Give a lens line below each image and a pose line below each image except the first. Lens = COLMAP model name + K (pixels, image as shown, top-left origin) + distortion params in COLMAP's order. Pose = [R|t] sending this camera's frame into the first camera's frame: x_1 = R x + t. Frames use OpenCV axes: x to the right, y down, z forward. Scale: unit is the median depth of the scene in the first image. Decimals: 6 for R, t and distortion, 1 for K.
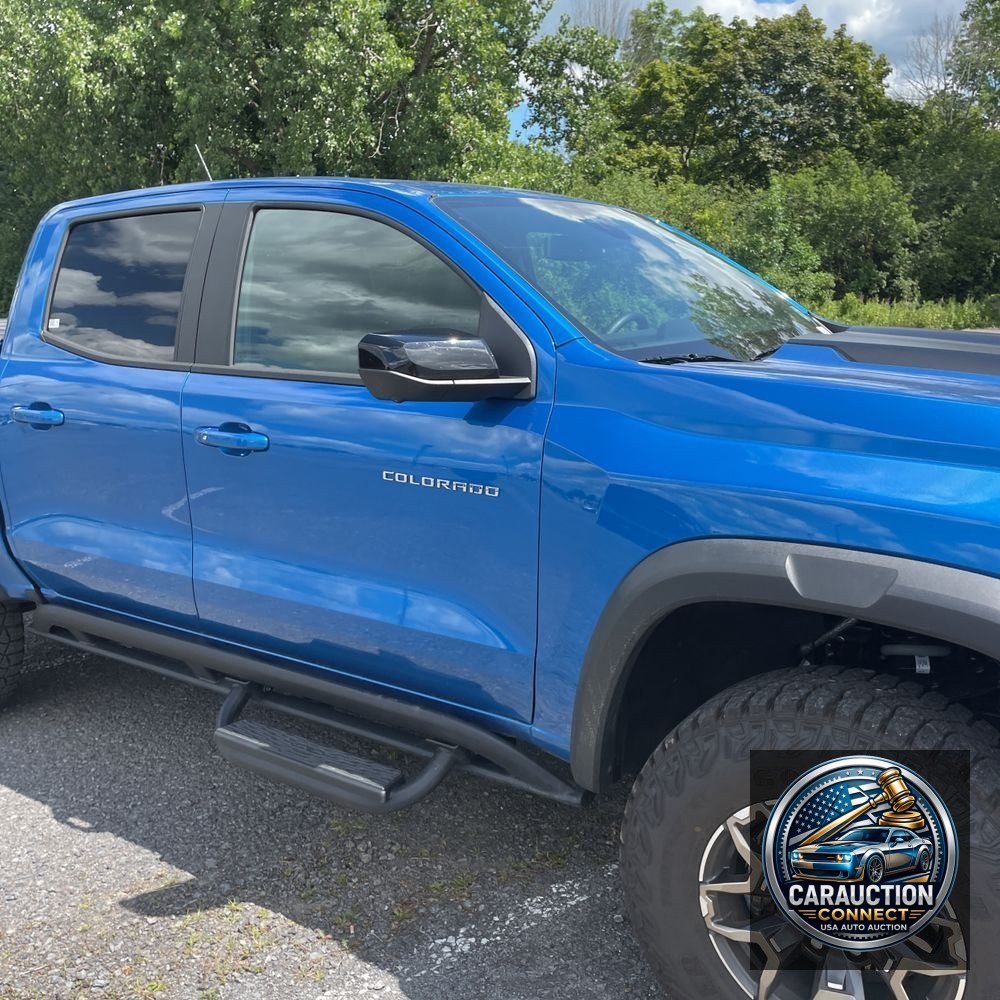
lens RADIAL K [[1012.0, 0, 493.6], [0, 1012.0, 502.6], [0, 0, 1]] dist [0.098299, -0.132586]
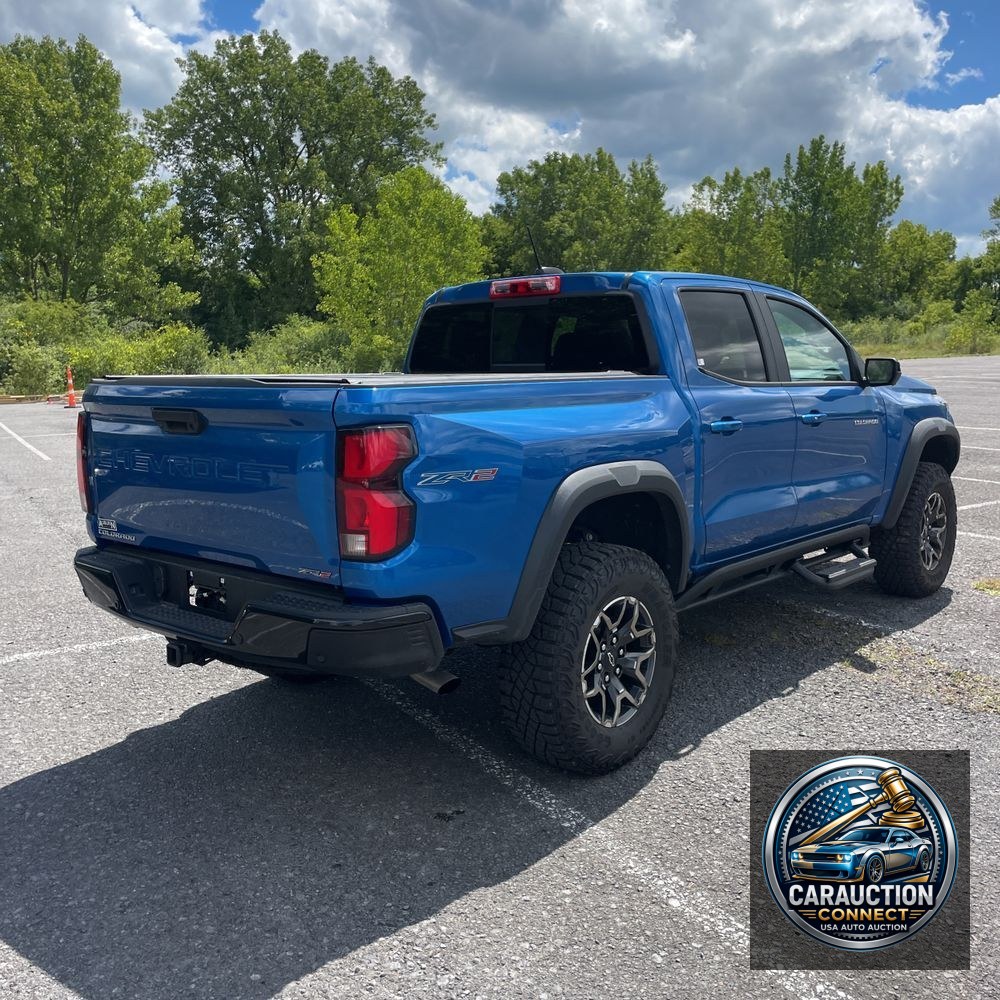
lens RADIAL K [[1007.2, 0, 494.2], [0, 1007.2, 510.4], [0, 0, 1]] dist [0.091394, -0.109469]
pose [[0.108592, -0.122263, 0.986539, -0.218609], [0.218576, 0.971058, 0.096285, -0.020612], [-0.969759, 0.205178, 0.132173, 0.136068]]
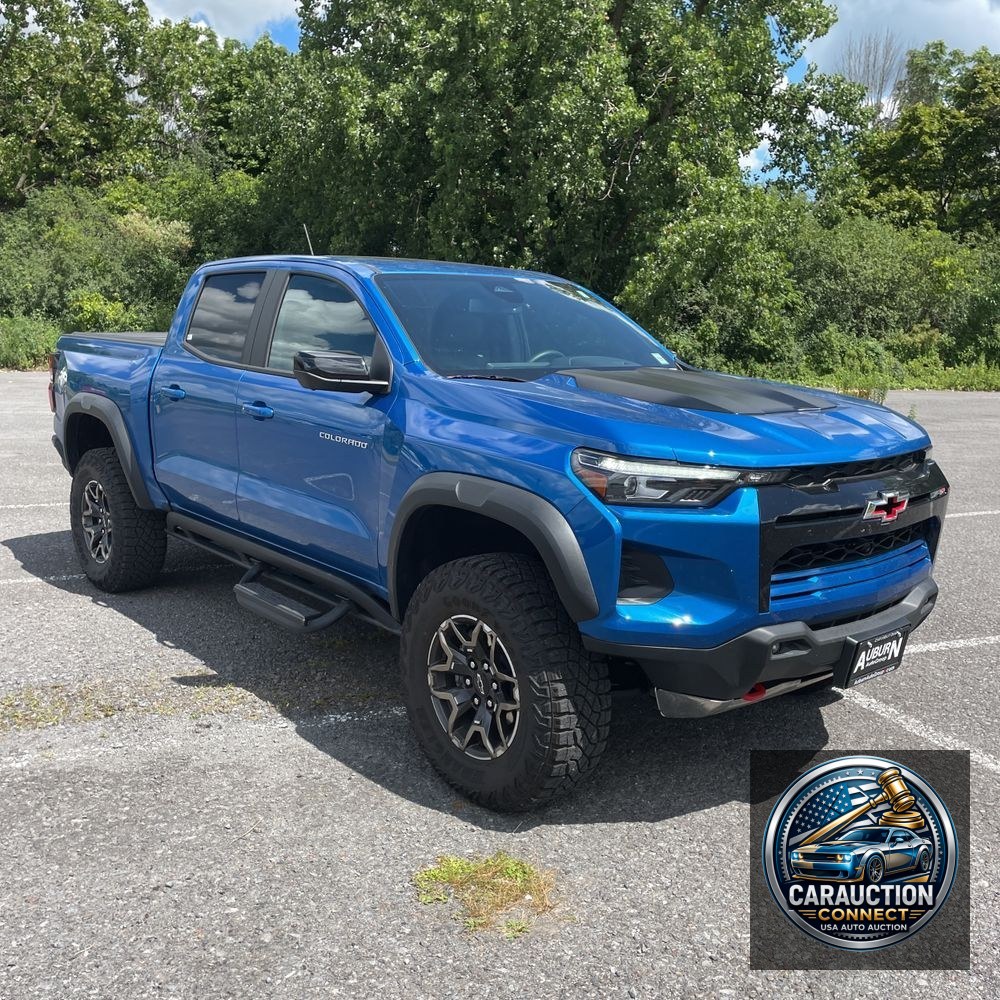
lens RADIAL K [[1007.2, 0, 494.2], [0, 1007.2, 510.4], [0, 0, 1]] dist [0.091394, -0.109469]
pose [[0.967375, 0.094131, -0.235215, 0.052850], [-0.099155, 0.995026, -0.009596, 0.007847], [0.233141, 0.032605, 0.971896, -0.052272]]
